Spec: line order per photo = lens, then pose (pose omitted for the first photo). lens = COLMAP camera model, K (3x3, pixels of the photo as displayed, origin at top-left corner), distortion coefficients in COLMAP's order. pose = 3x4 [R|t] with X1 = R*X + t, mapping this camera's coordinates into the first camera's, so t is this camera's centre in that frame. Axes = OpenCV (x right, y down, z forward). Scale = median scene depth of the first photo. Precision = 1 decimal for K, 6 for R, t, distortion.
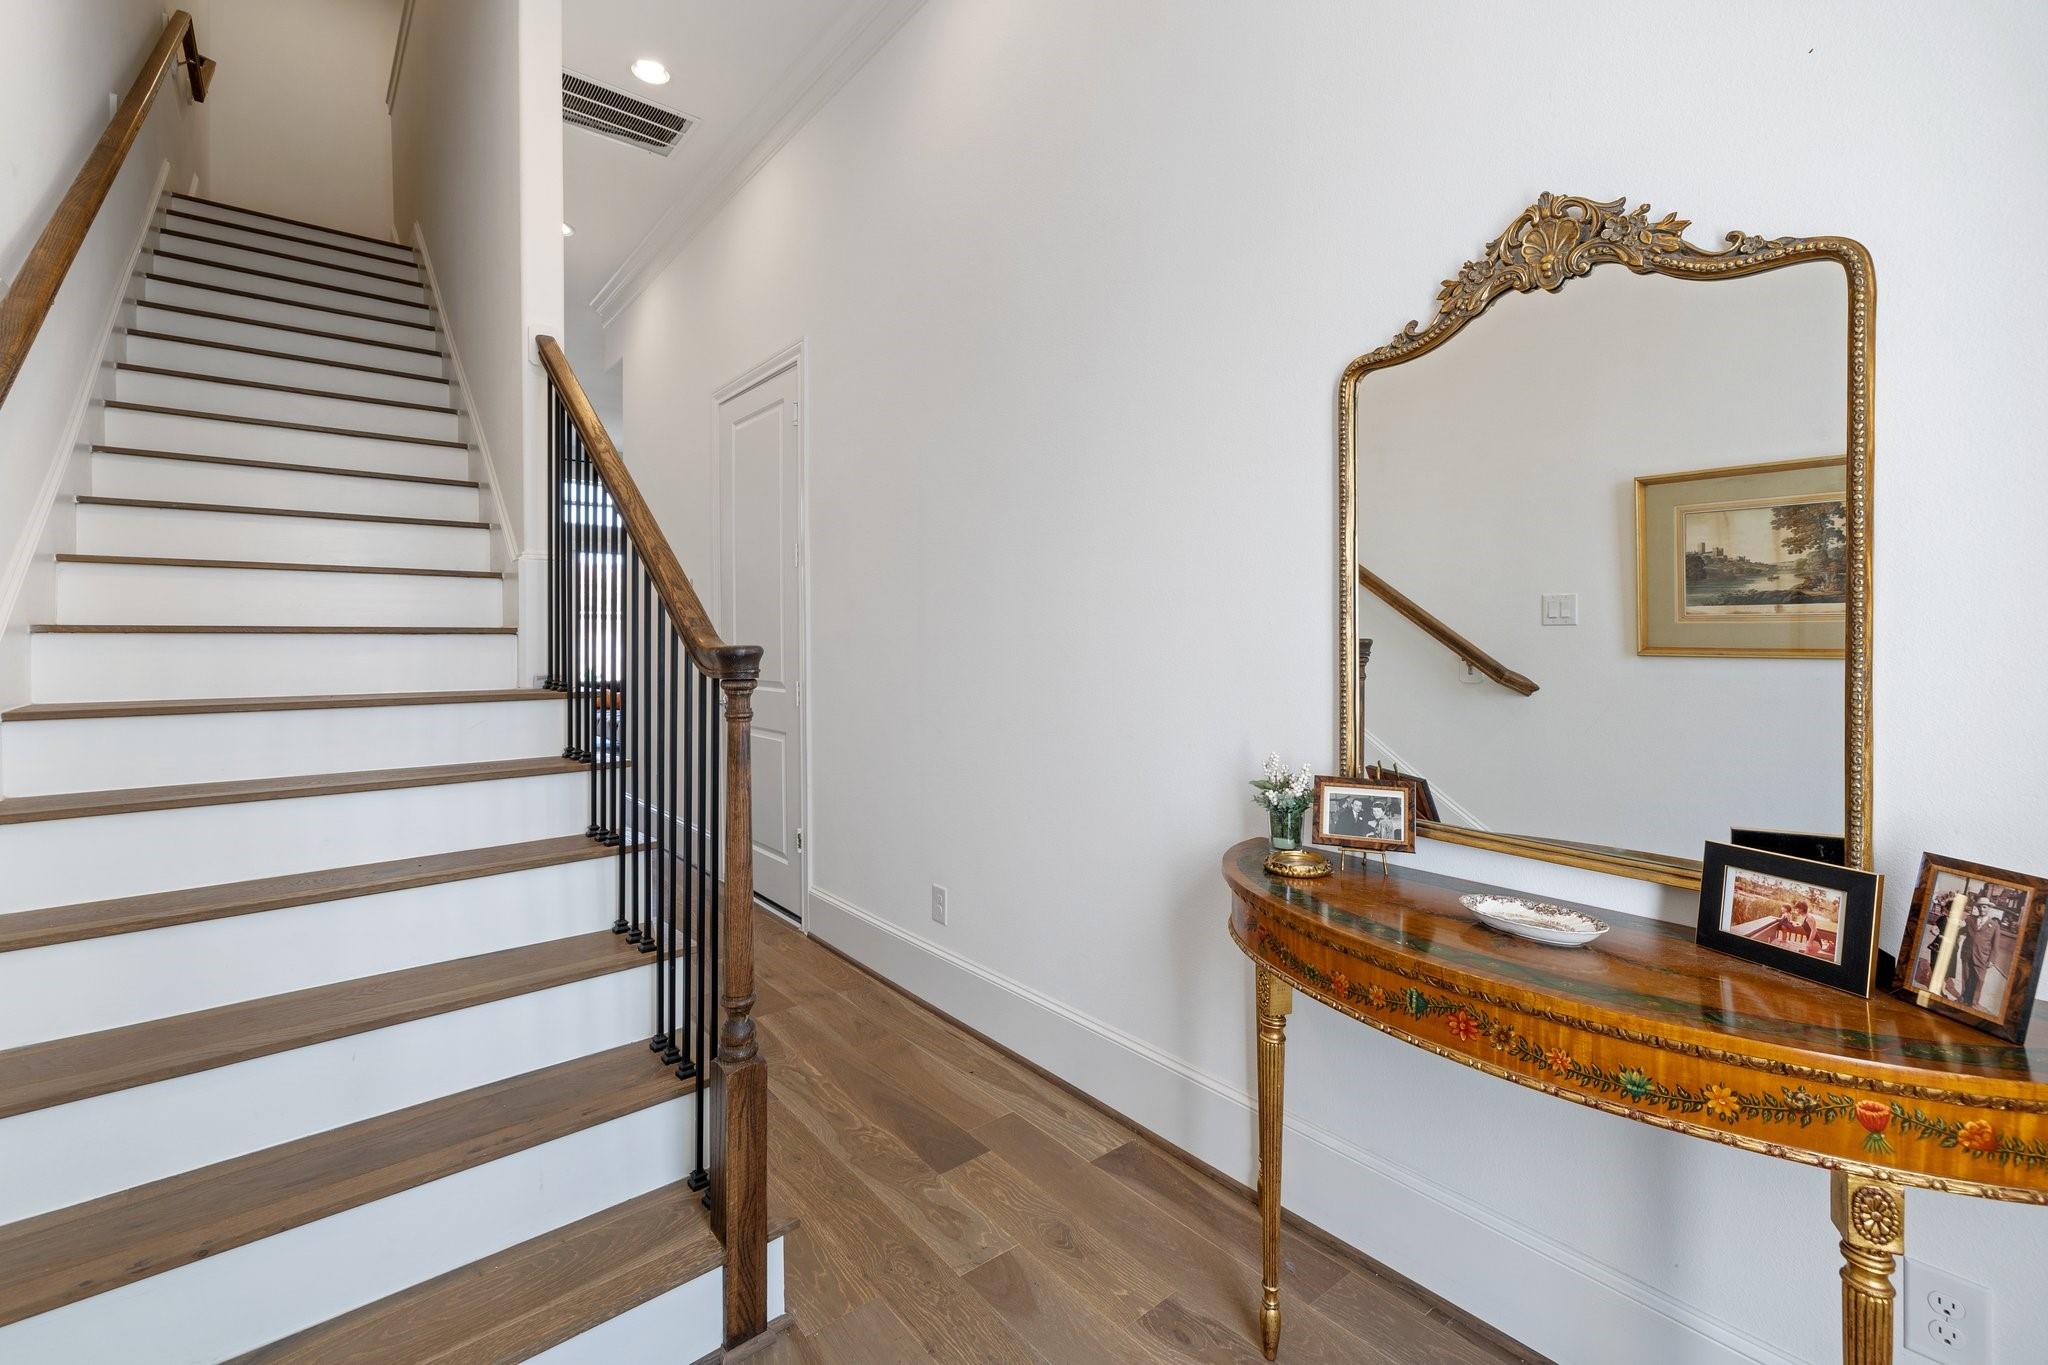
lens RADIAL K [[857.4, 0, 1046.2], [0, 857.4, 631.5], [0, 0, 1]] dist [-0.001373, -0.000141]
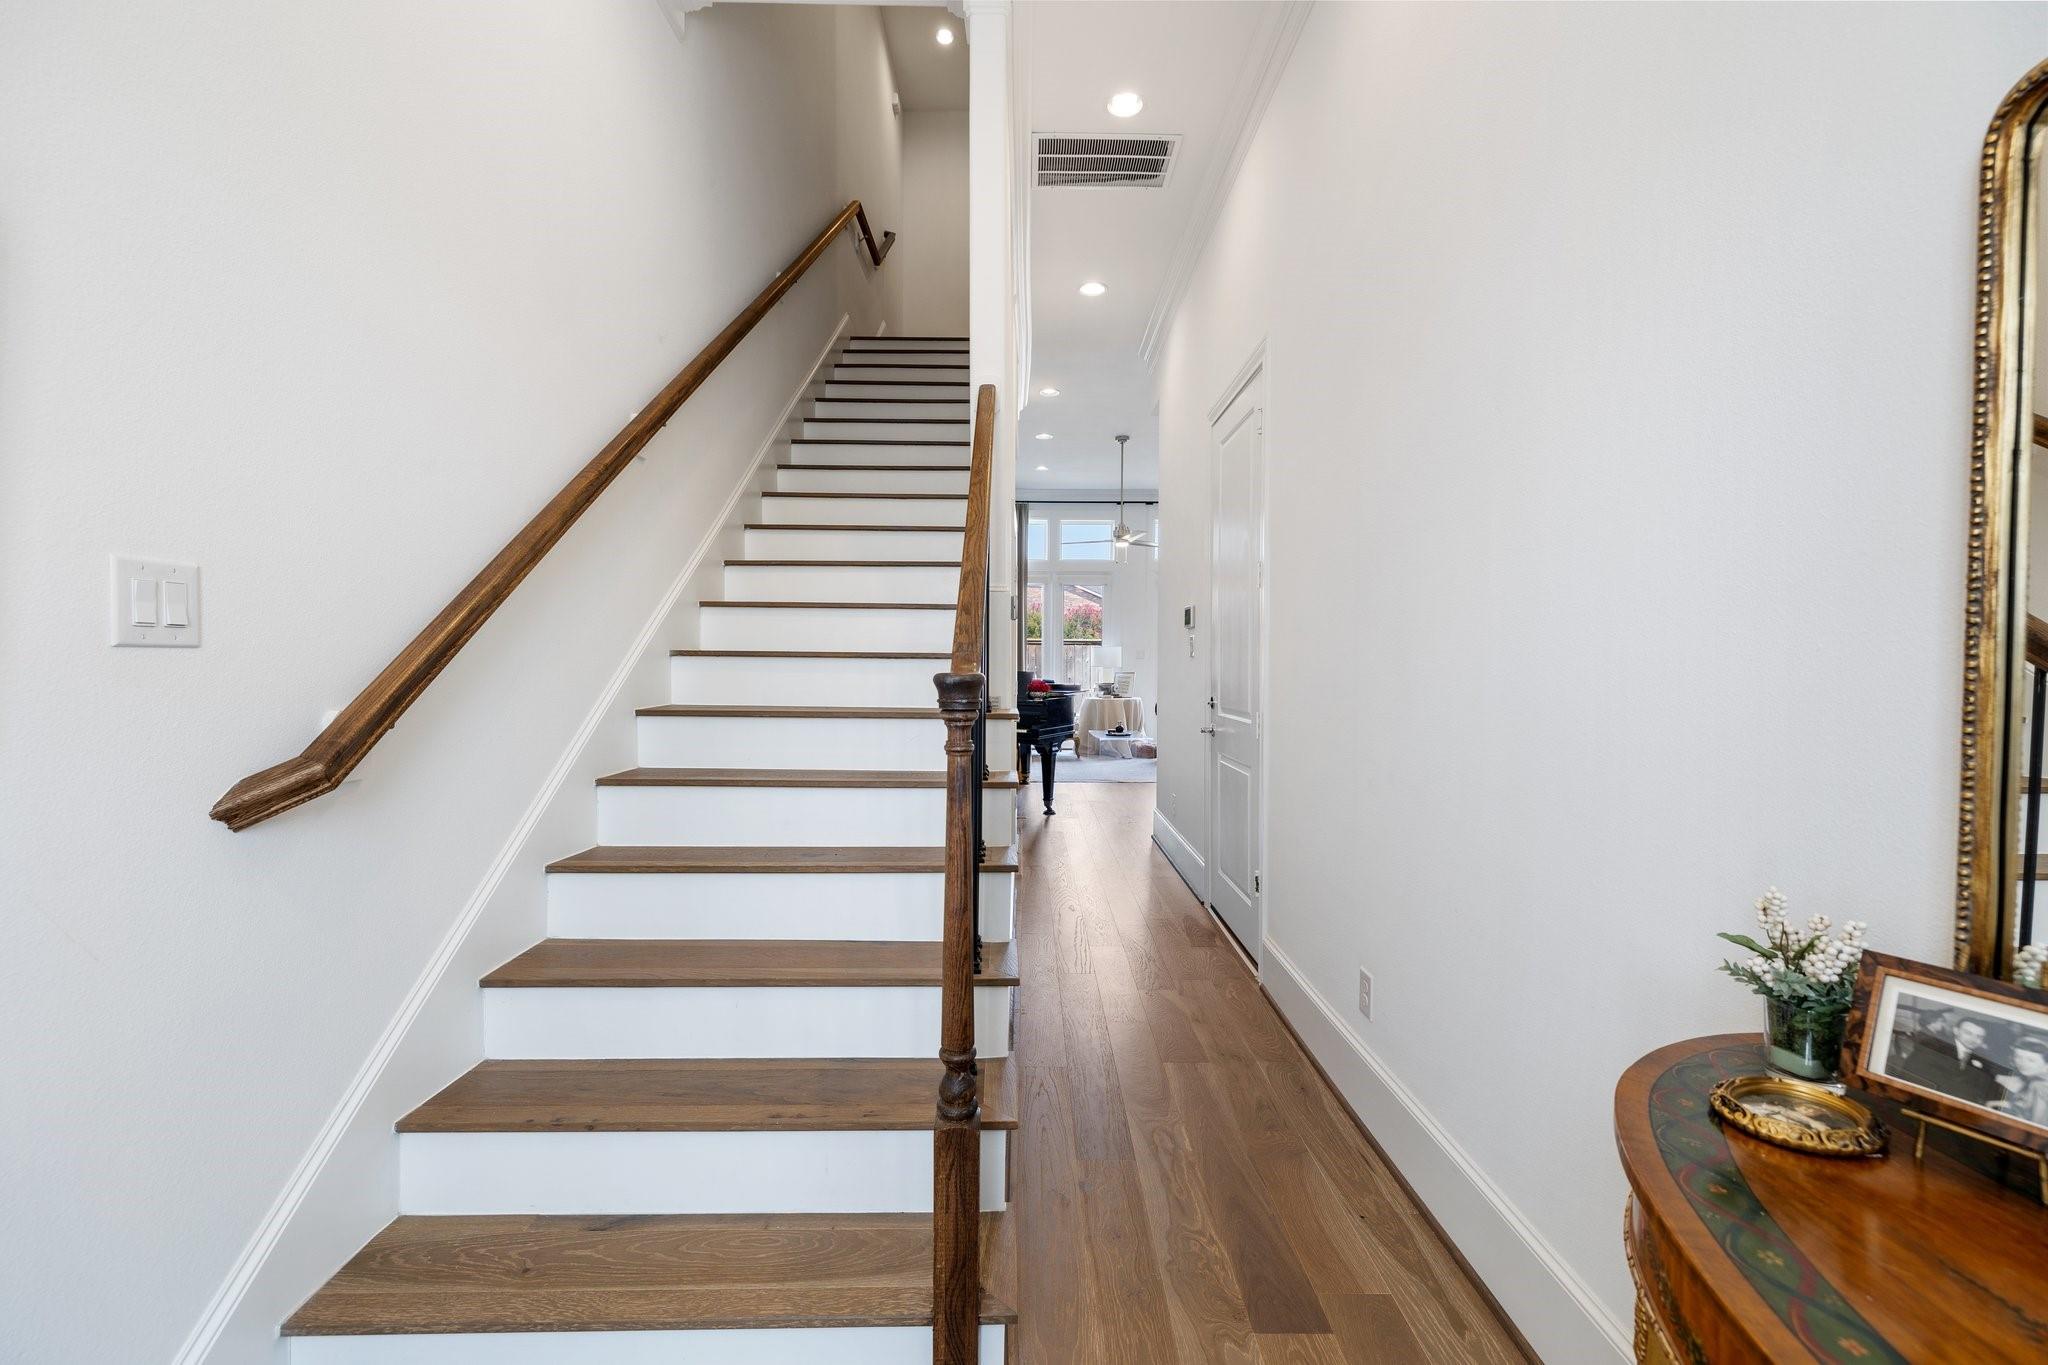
lens RADIAL K [[857.4, 0, 1034.0], [0, 857.4, 678.1], [0, 0, 1]] dist [-0.001373, -0.000141]
pose [[0.768290, 0.020750, -0.639765, 0.240984], [-0.005662, 0.999656, 0.025623, -0.001359], [0.640077, -0.016063, 0.768143, 0.285279]]
